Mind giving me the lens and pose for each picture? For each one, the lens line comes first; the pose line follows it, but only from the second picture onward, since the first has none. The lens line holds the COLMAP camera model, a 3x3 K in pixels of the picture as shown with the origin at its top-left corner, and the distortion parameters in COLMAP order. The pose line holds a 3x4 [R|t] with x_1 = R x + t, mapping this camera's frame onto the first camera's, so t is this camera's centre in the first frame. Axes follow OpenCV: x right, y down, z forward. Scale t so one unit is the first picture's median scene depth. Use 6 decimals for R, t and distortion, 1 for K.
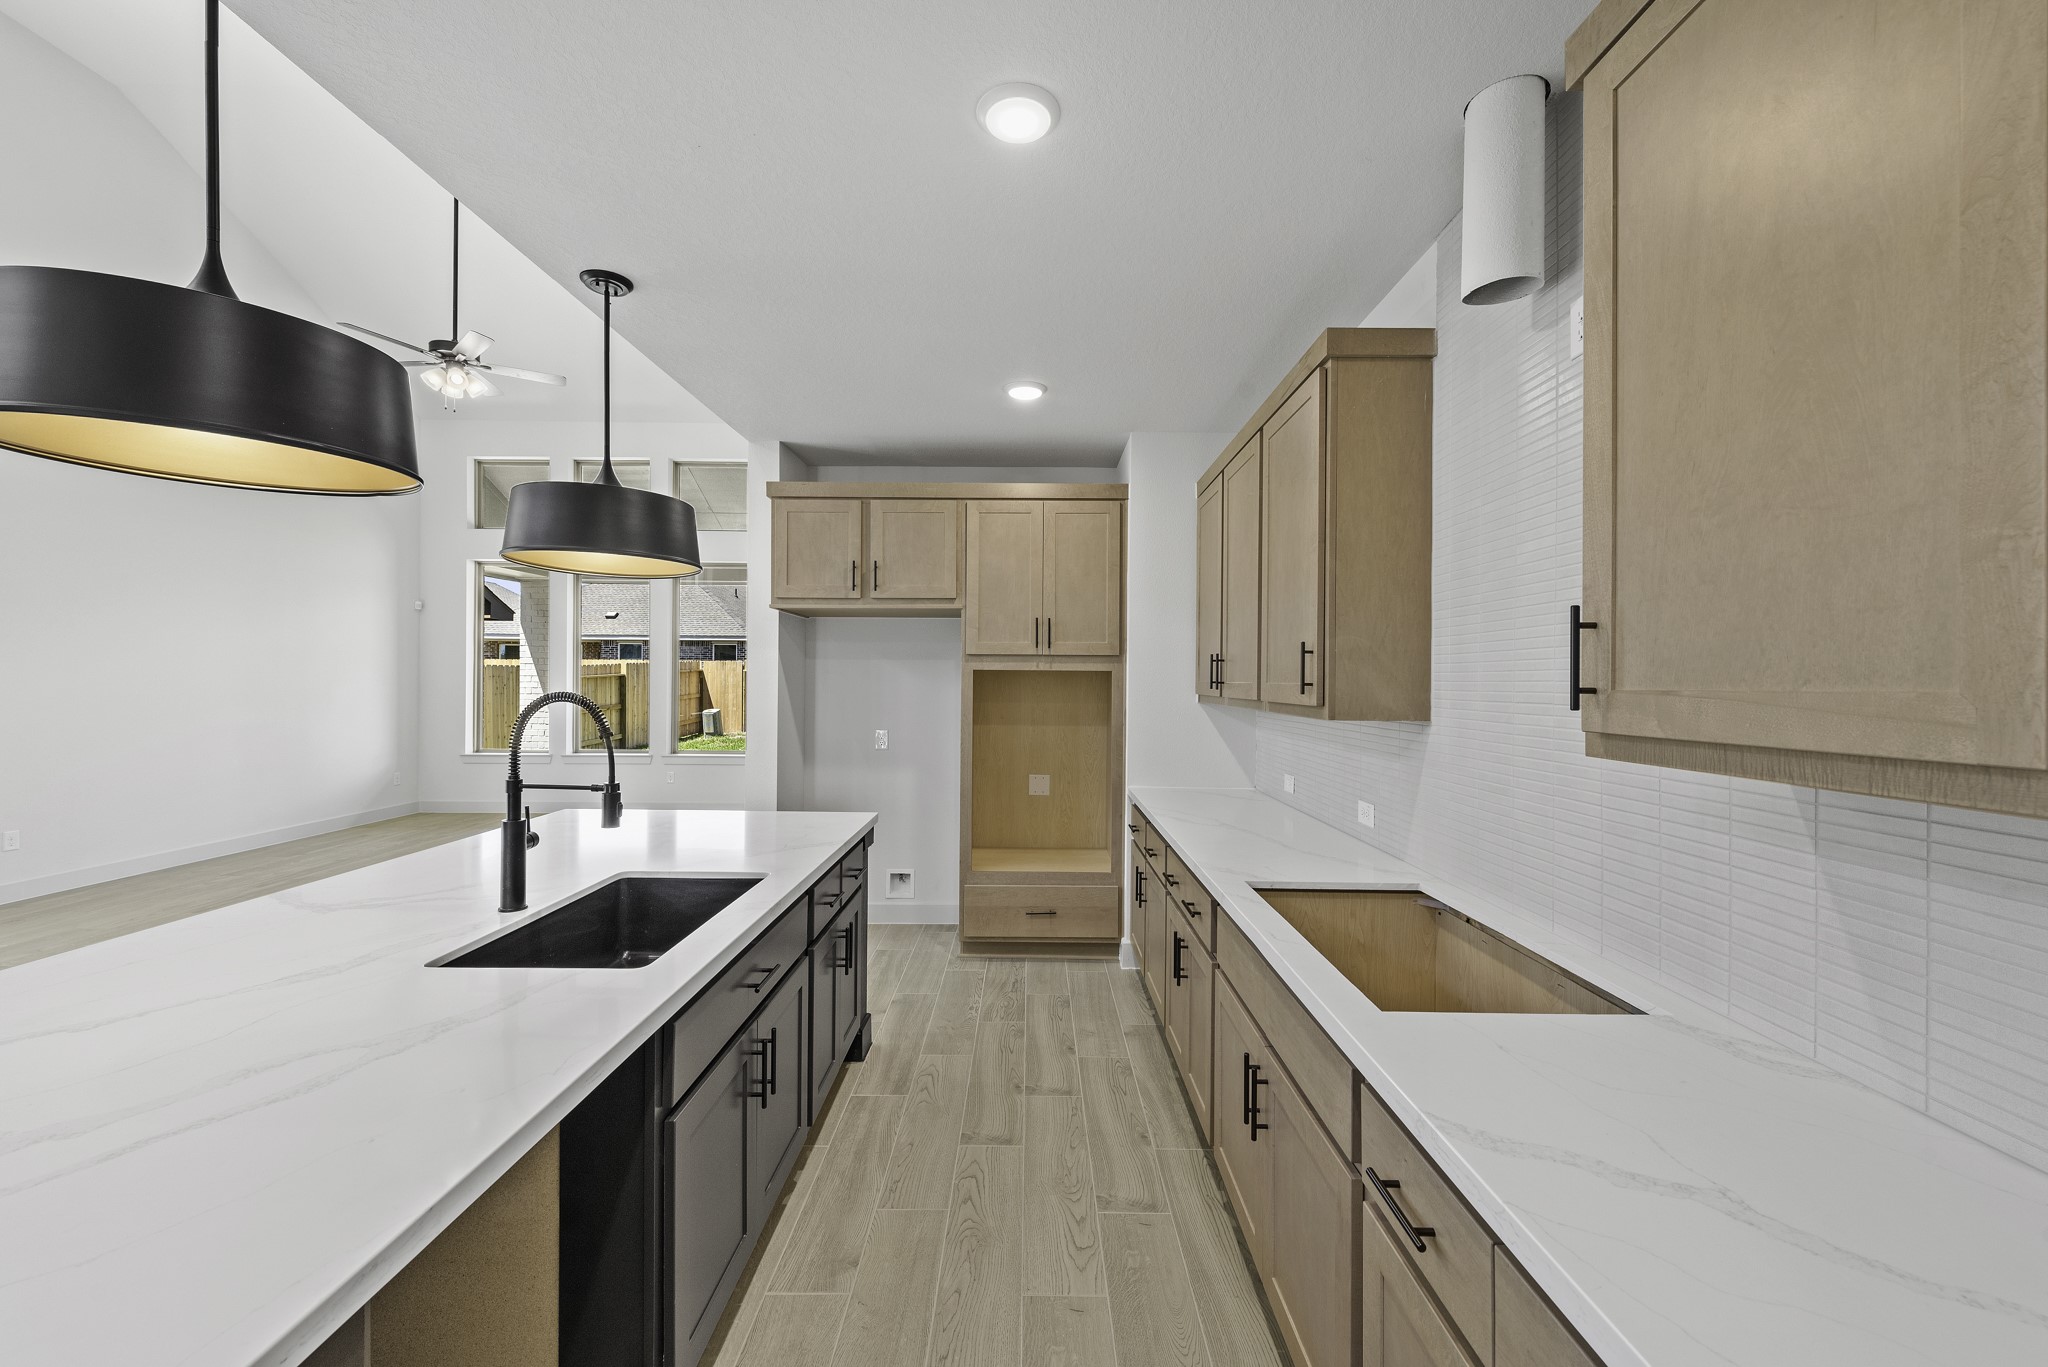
lens RADIAL K [[800.8, 0, 1025.6], [0, 800.8, 675.9], [0, 0, 1]] dist [0.015764, -0.005618]
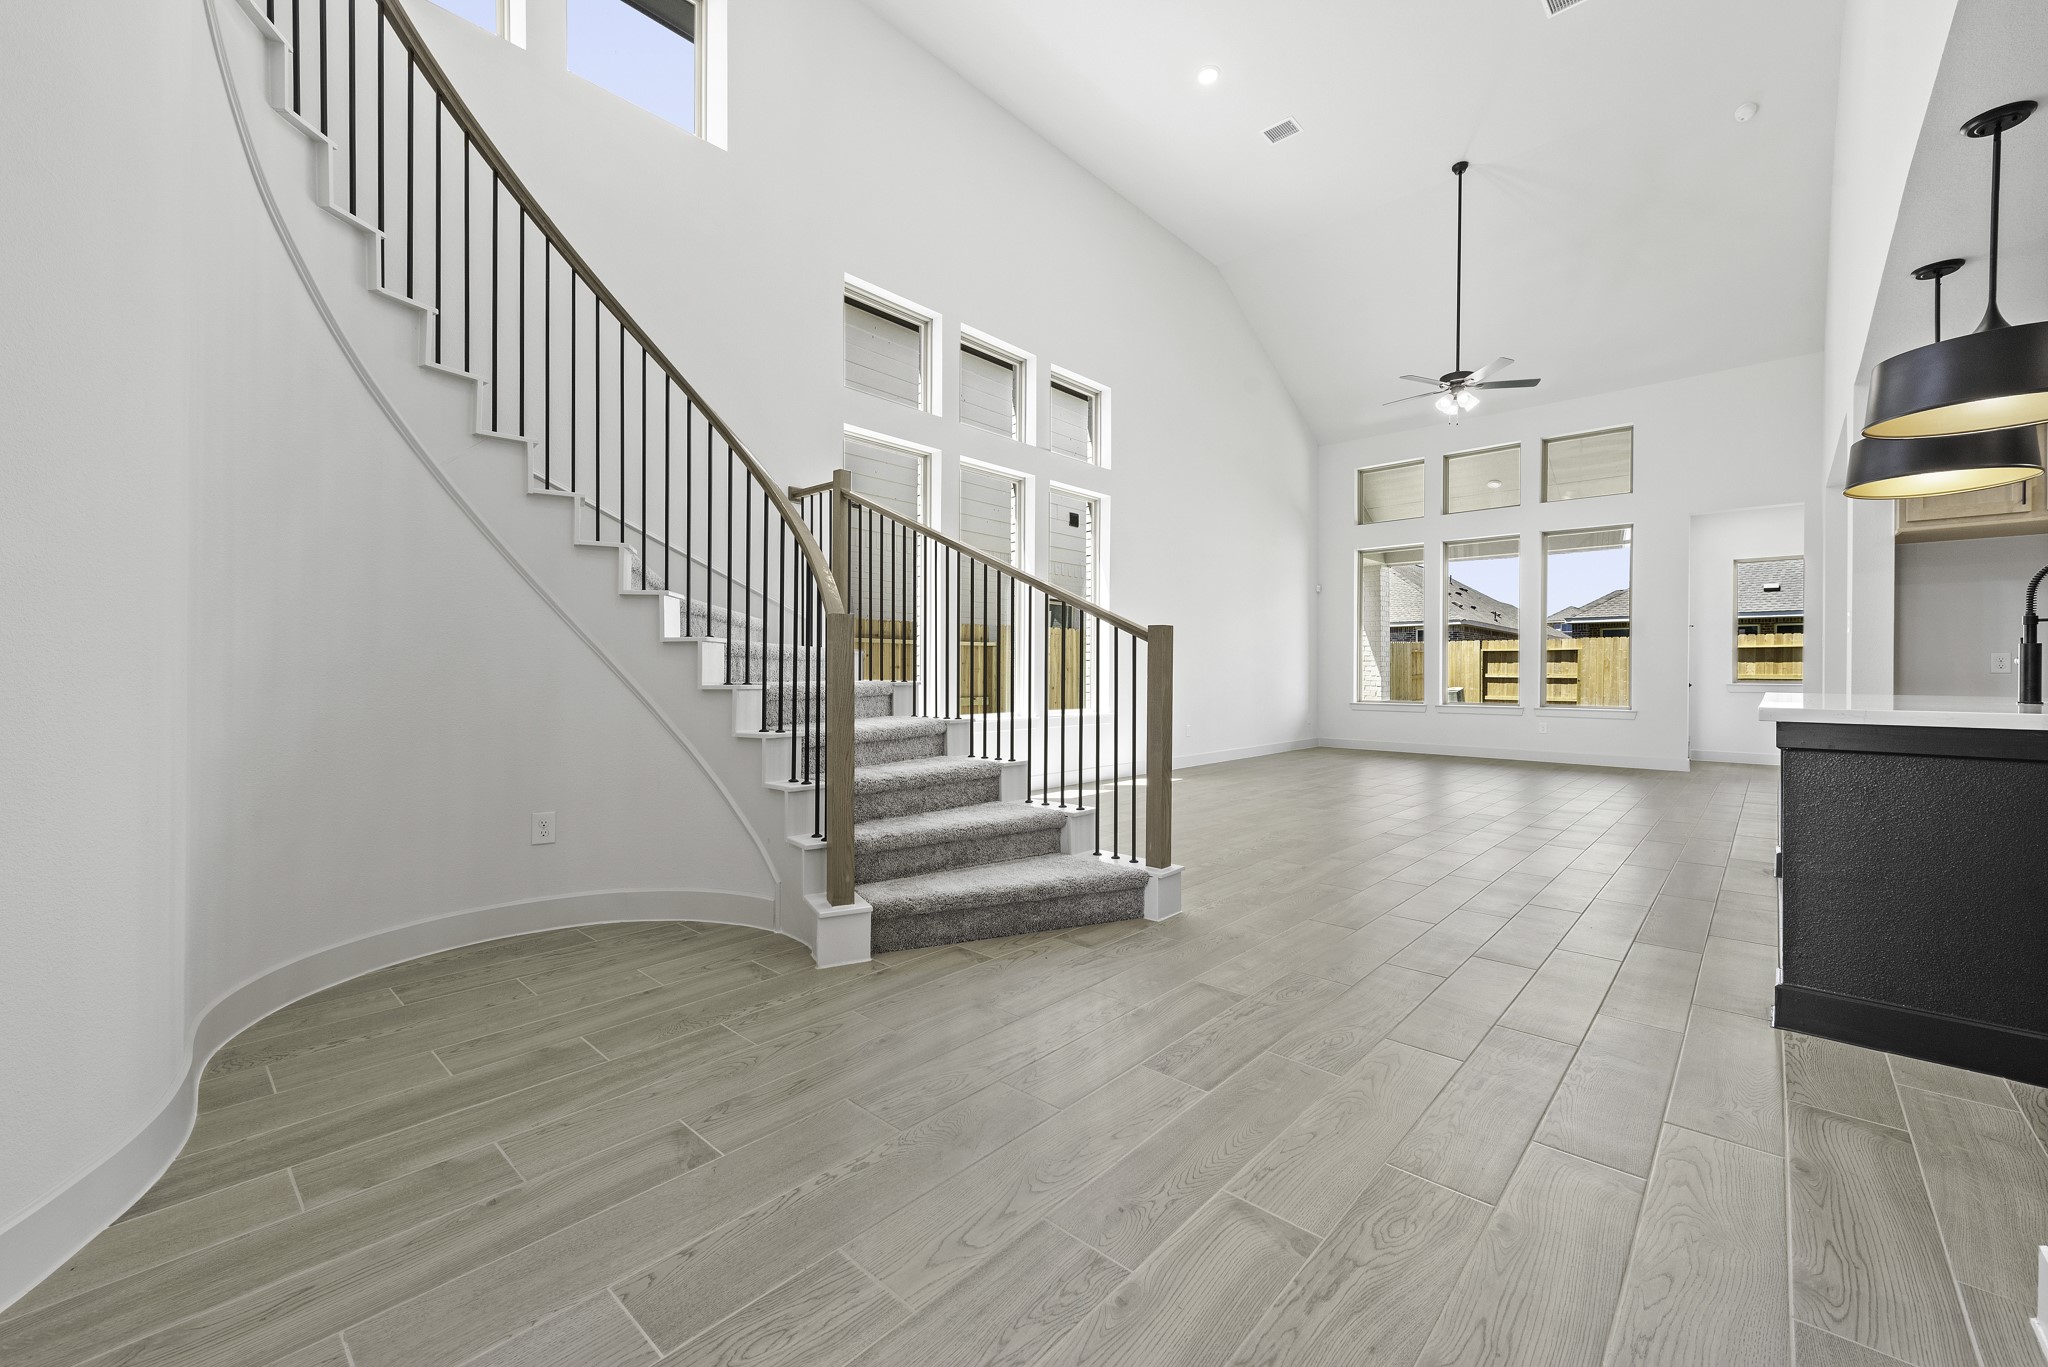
lens RADIAL K [[804.3, 0, 1022.2], [0, 804.3, 680.7], [0, 0, 1]] dist [0.003043, -0.000401]
pose [[0.735324, 0.003787, -0.677705, -0.579234], [0.002188, 0.999966, 0.007961, 0.137755], [0.677712, -0.007337, 0.735291, -0.792930]]
